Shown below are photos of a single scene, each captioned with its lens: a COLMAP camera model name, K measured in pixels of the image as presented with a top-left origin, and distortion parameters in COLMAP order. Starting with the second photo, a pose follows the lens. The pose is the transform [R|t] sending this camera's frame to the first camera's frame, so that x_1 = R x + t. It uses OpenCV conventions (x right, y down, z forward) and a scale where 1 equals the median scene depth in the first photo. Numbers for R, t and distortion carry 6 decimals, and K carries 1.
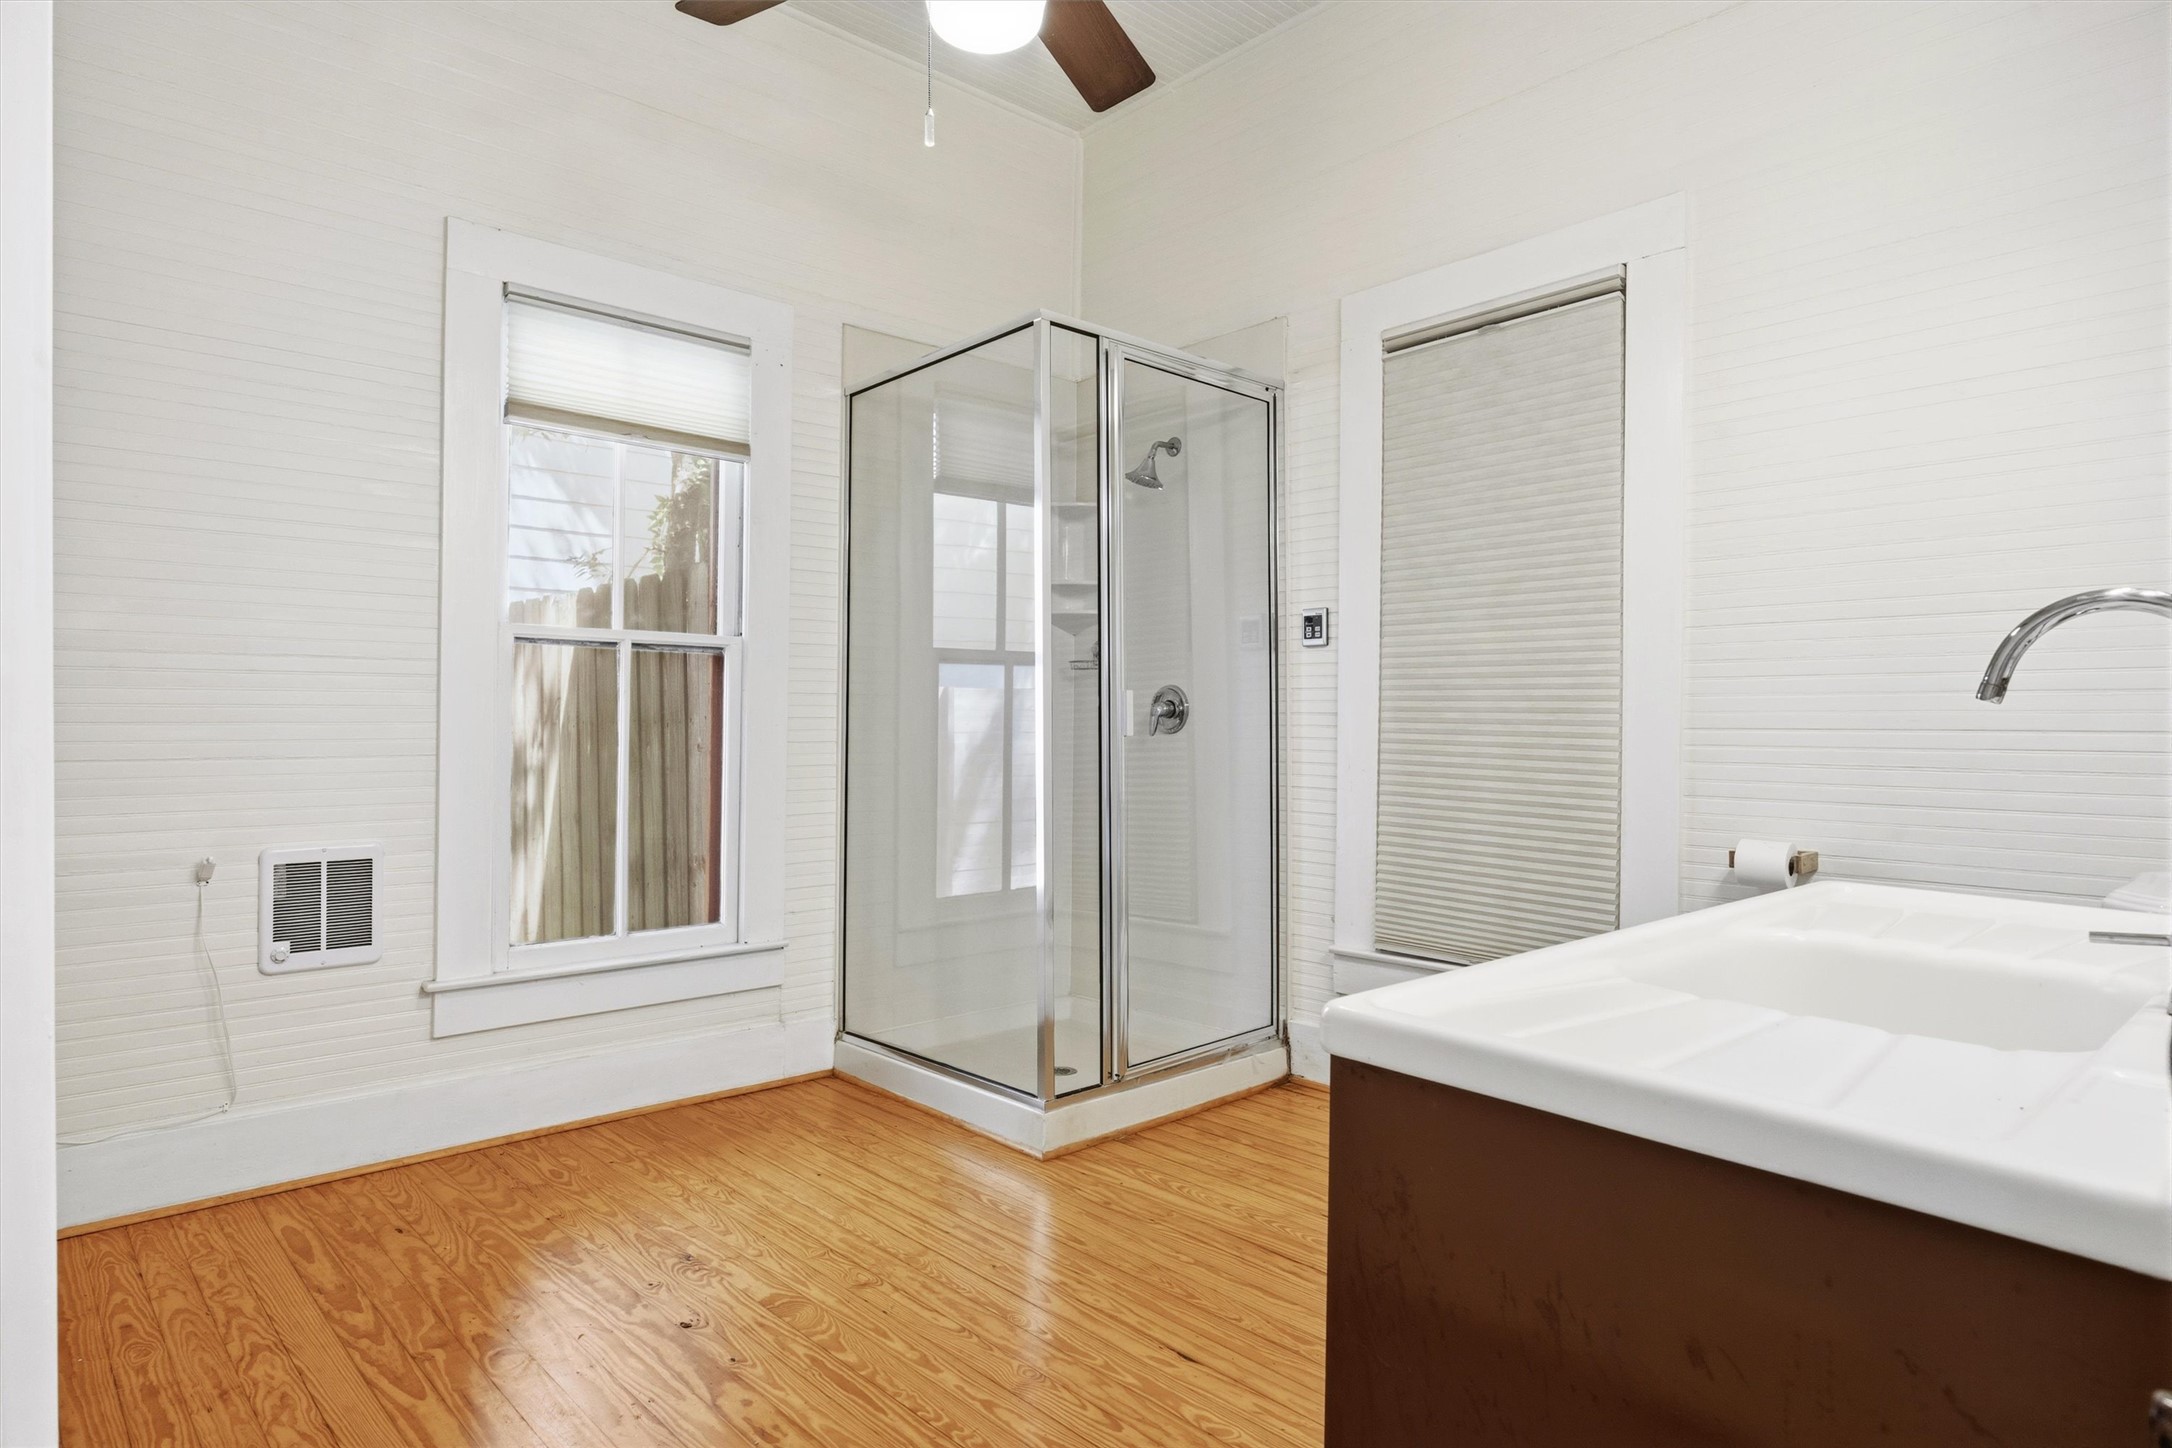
lens RADIAL K [[1219.2, 0, 1049.3], [0, 1219.2, 728.0], [0, 0, 1]] dist [-0.001456, 0.001151]
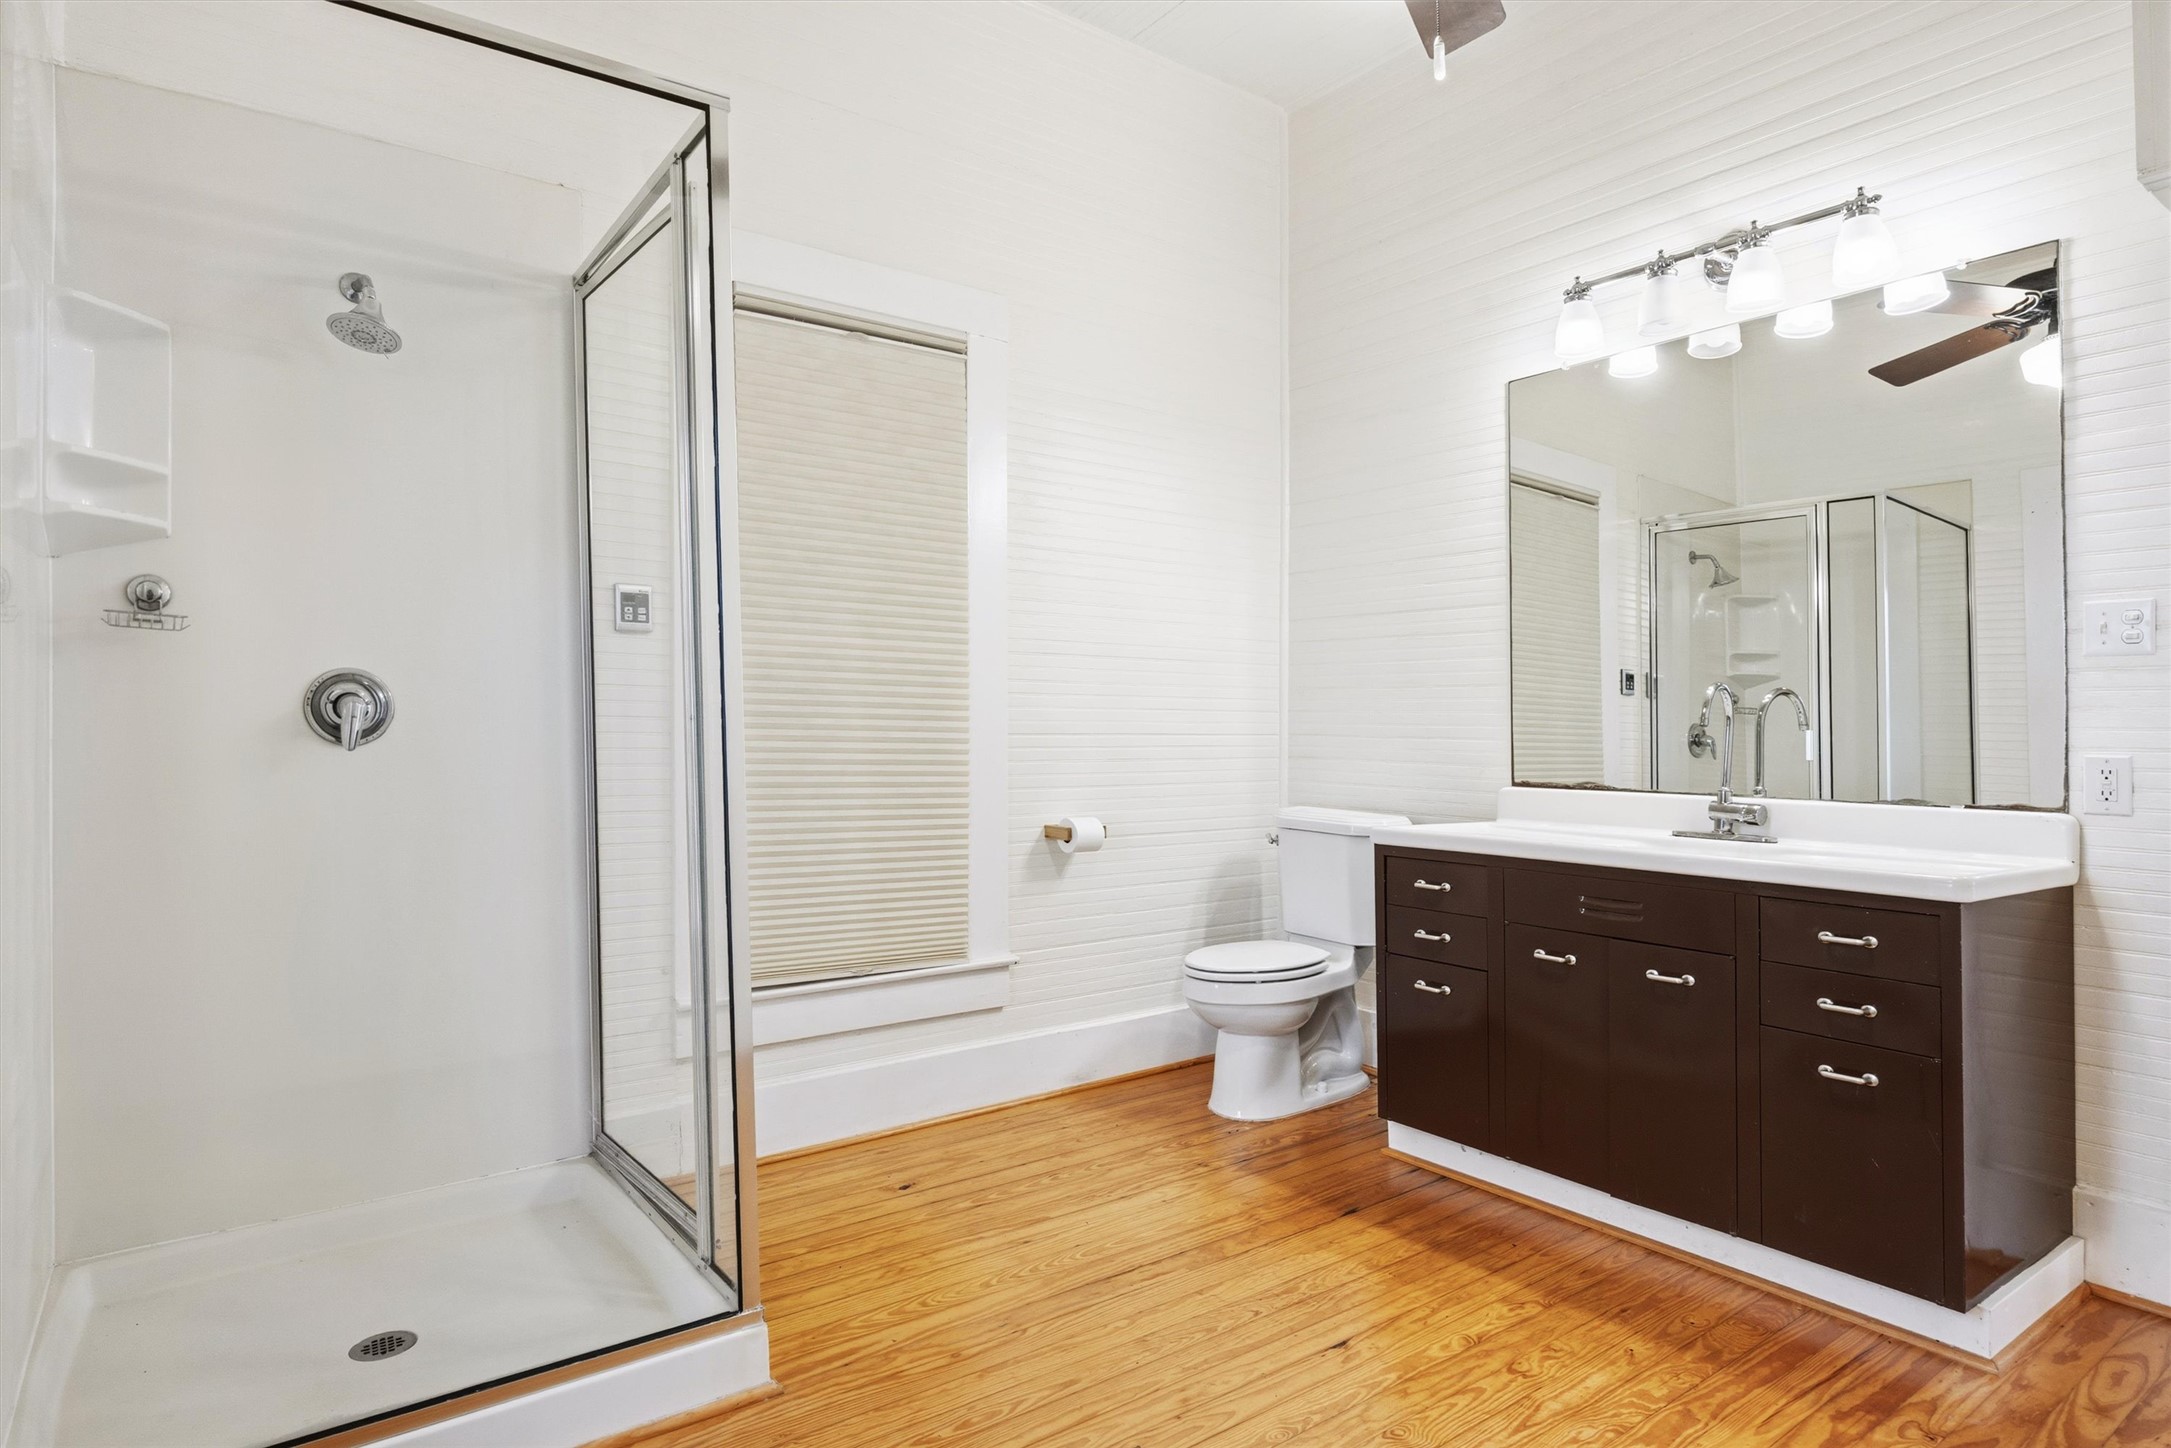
lens RADIAL K [[1218.6, 0, 1048.9], [0, 1218.6, 728.0], [0, 0, 1]] dist [-0.001456, 0.001151]
pose [[0.092677, -0.004250, 0.995687, -0.630150], [0.000197, 0.999991, 0.004250, -0.009761], [-0.995696, -0.000198, 0.092677, 0.767832]]
